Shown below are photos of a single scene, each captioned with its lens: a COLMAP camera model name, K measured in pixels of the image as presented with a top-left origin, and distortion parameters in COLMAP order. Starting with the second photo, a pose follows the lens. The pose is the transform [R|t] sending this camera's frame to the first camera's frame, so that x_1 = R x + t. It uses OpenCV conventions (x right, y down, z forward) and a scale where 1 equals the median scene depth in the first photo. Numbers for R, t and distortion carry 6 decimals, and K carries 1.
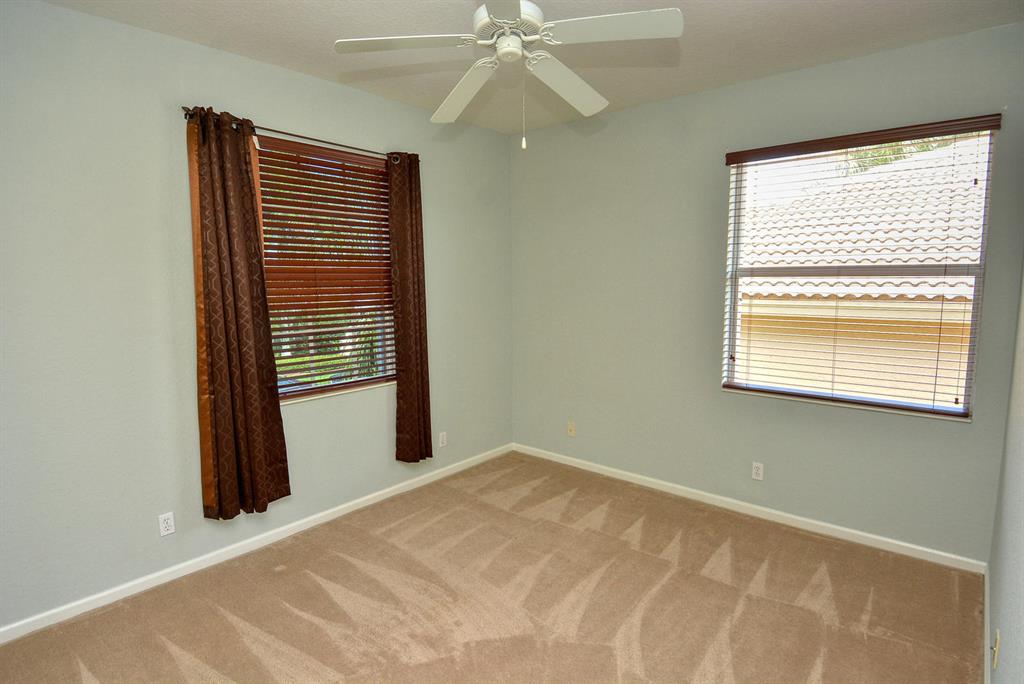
lens RADIAL K [[547.5, 0, 513.1], [0, 547.5, 343.7], [0, 0, 1]] dist [0.016305, -0.023233]
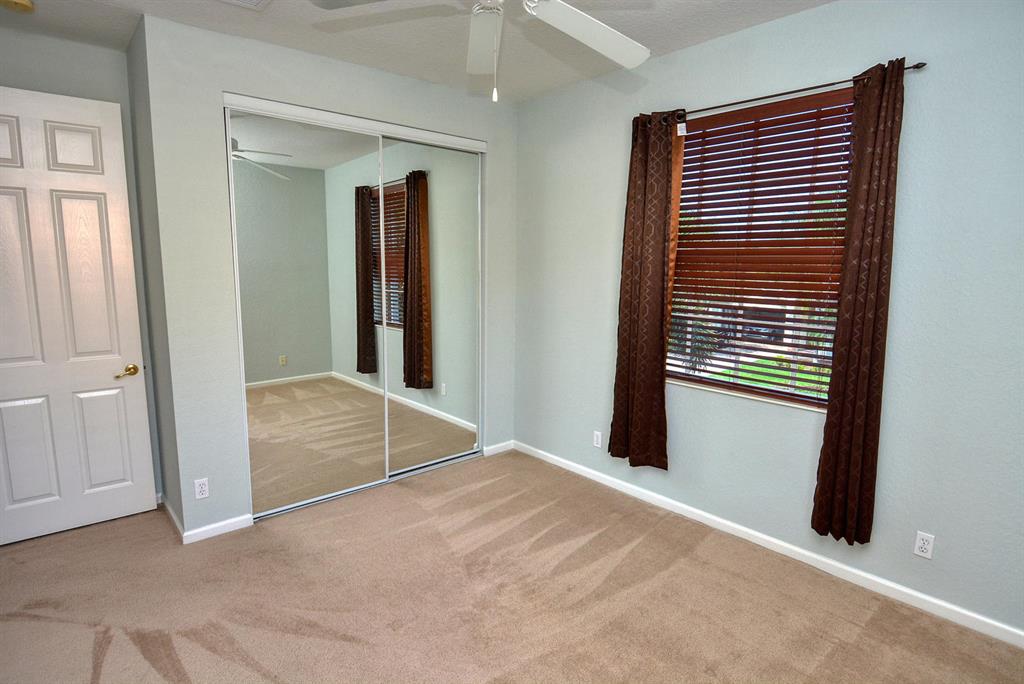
lens RADIAL K [[547.5, 0, 511.7], [0, 547.5, 342.4], [0, 0, 1]] dist [0.016305, -0.023233]
pose [[-0.143390, 0.153297, -0.977721, 0.620872], [-0.127085, 0.976899, 0.171806, -0.102012], [0.981473, 0.148889, -0.120596, 0.813960]]
